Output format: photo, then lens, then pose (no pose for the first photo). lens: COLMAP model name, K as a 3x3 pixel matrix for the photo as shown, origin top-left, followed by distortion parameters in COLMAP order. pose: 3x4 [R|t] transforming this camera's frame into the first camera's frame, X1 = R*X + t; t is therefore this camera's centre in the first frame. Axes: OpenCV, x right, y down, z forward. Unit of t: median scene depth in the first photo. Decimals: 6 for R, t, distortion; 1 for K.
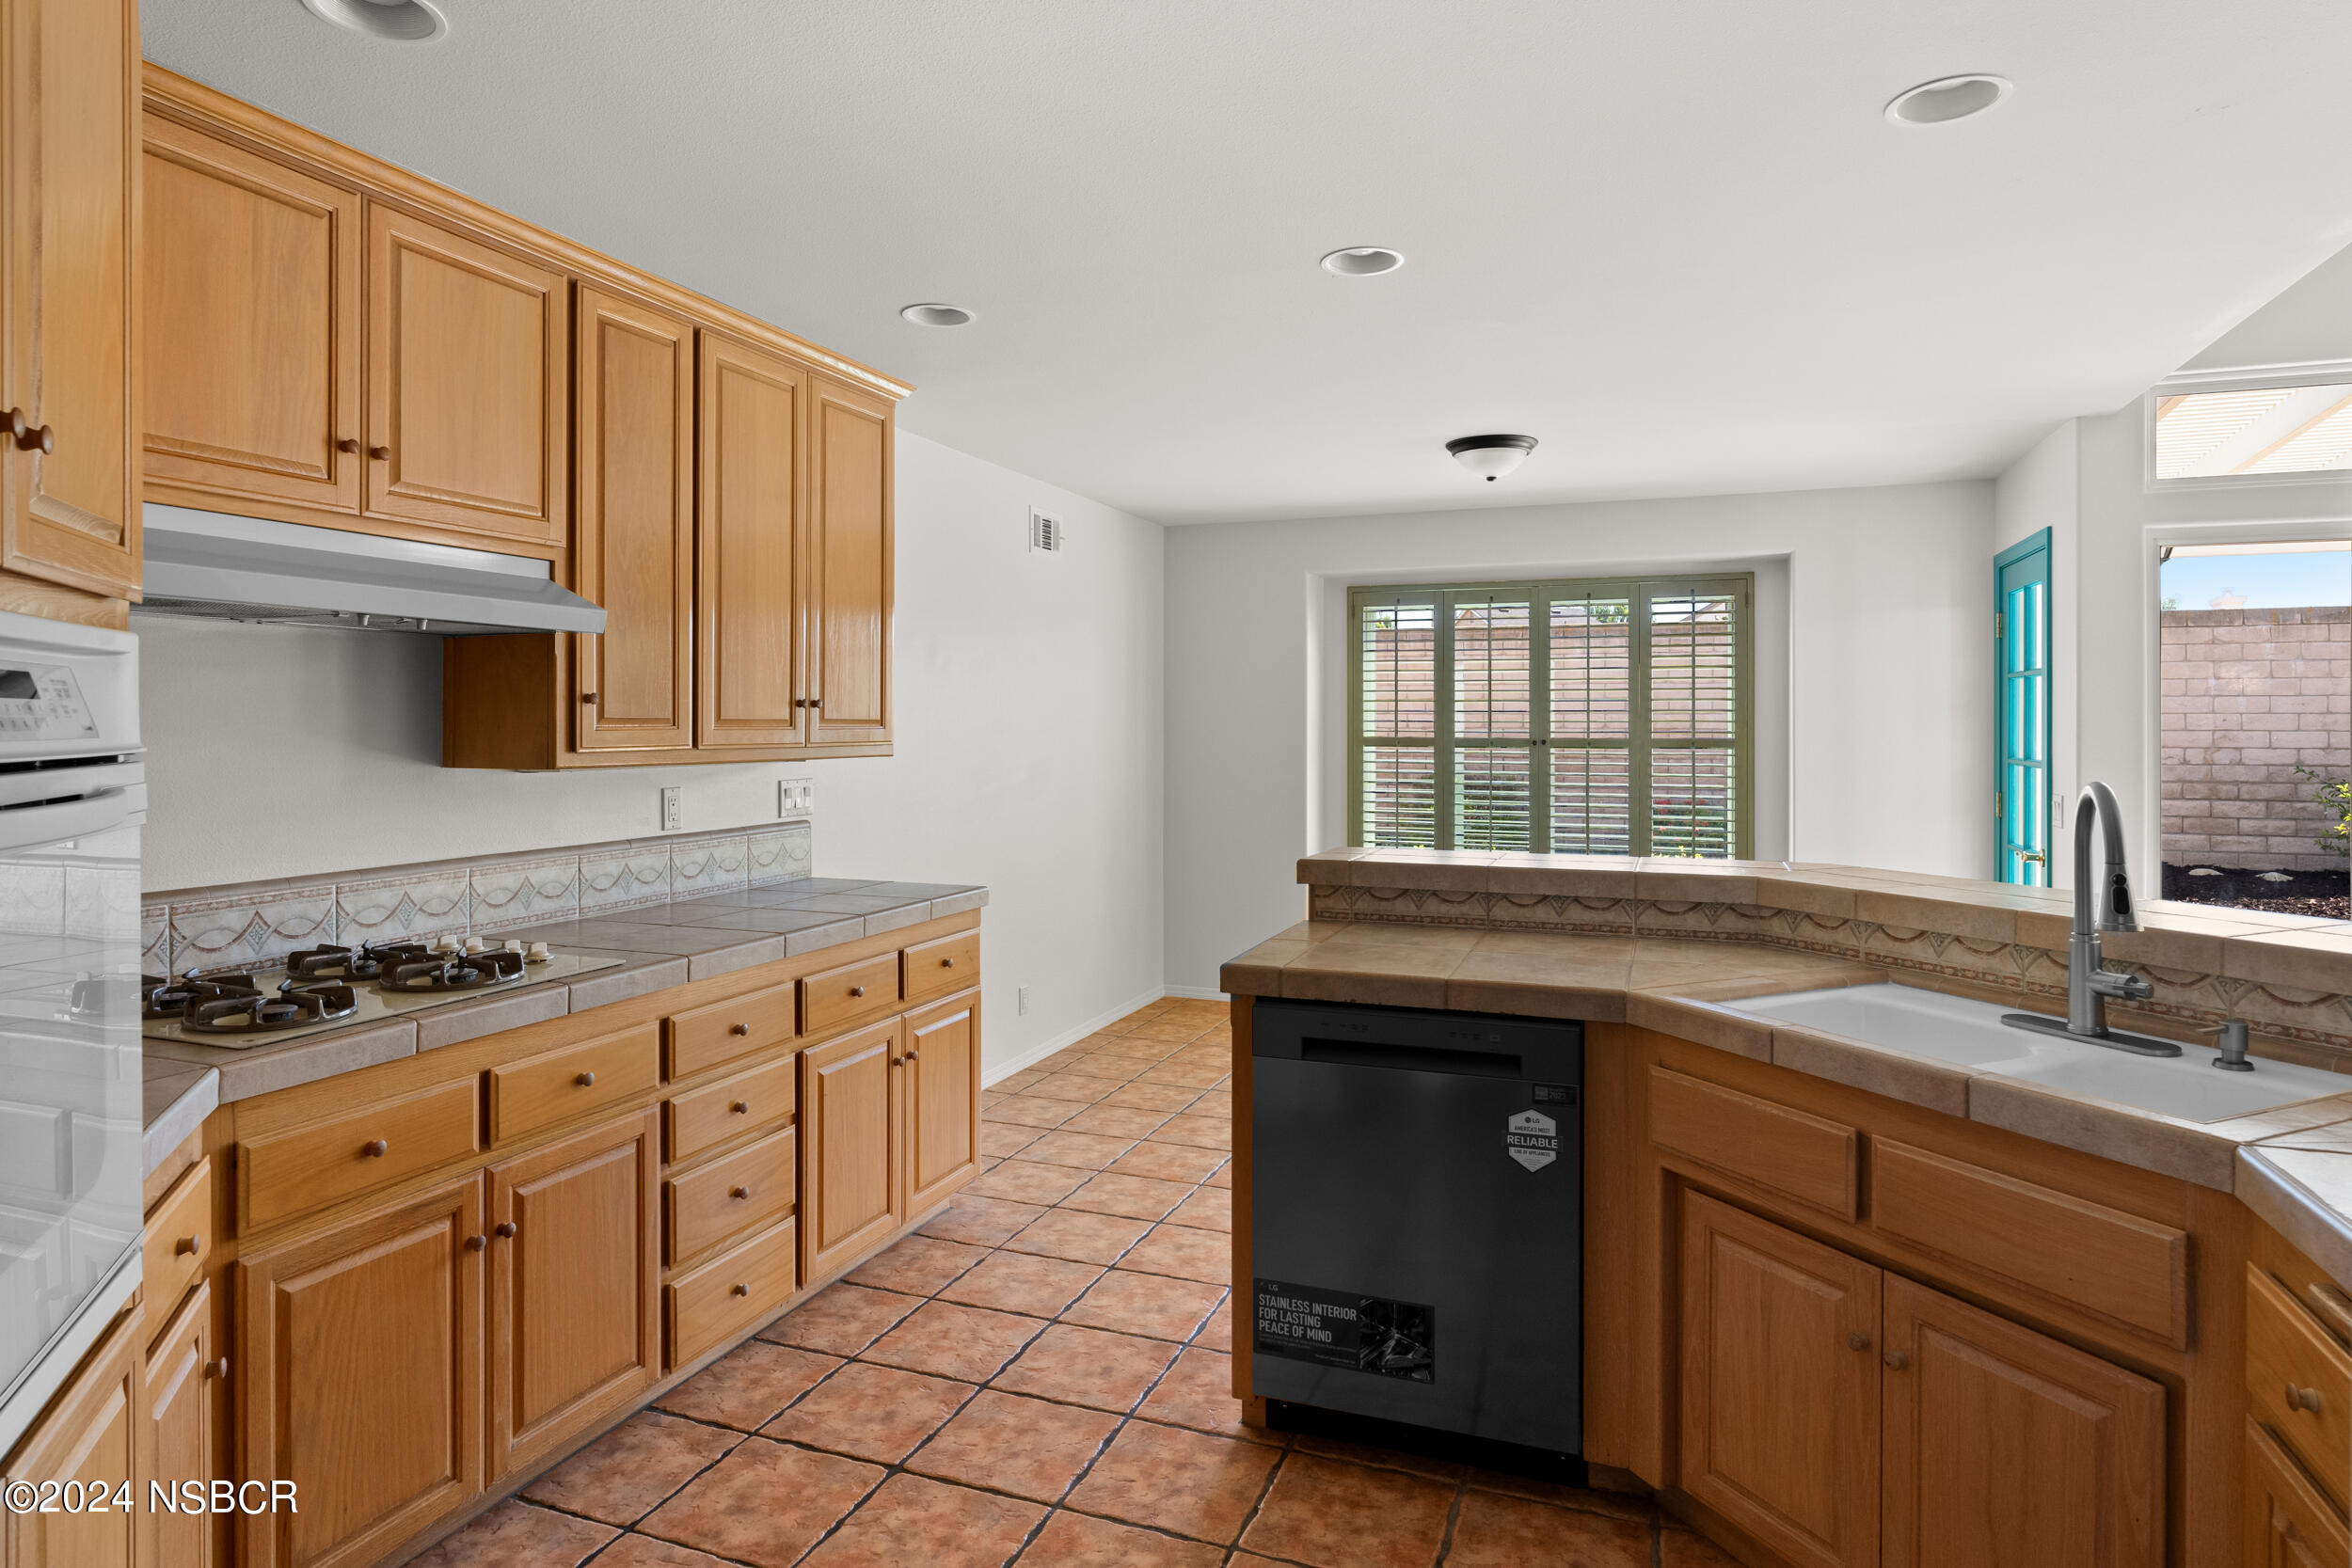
lens RADIAL K [[1340.9, 0, 1138.8], [0, 1340.9, 726.8], [0, 0, 1]] dist [0.002976, 0.000701]
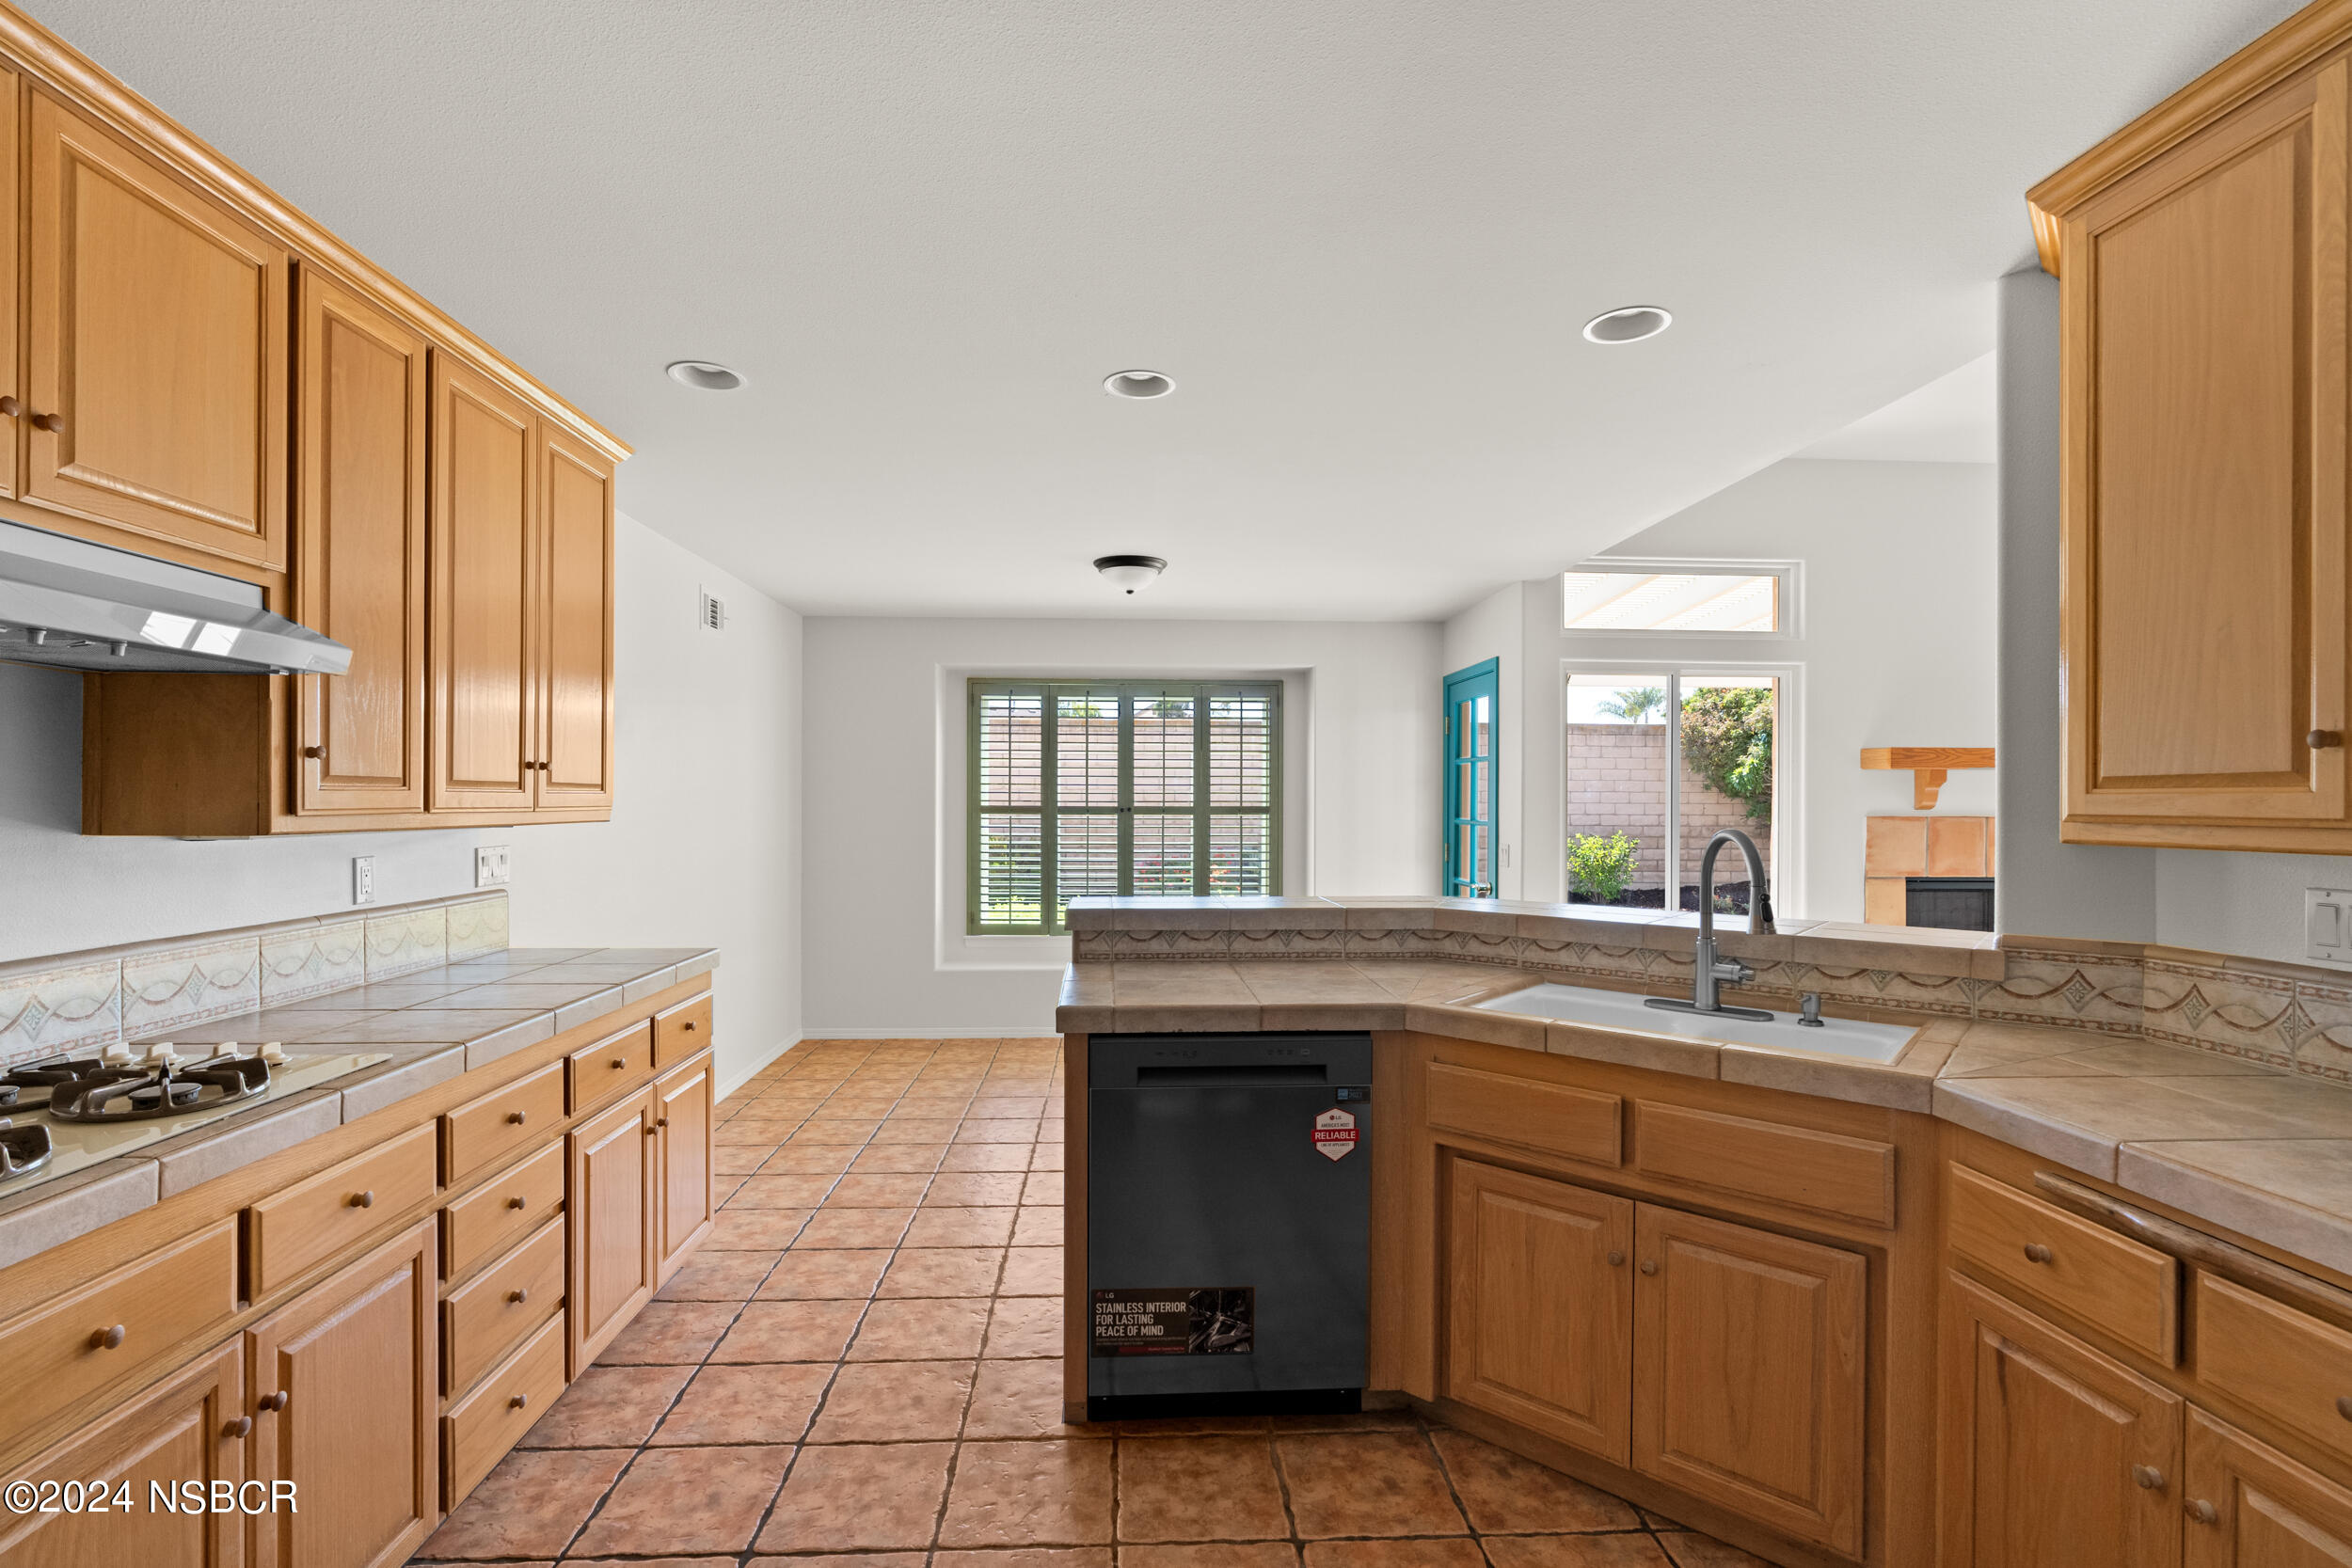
lens RADIAL K [[1093.2, 0, 1186.8], [0, 1093.2, 802.2], [0, 0, 1]] dist [-0.009159, 0.006058]
pose [[0.912028, 0.000654, 0.410126, -0.194510], [-0.001308, 0.999998, 0.001314, 0.009368], [-0.410125, -0.001734, 0.912028, 0.142687]]
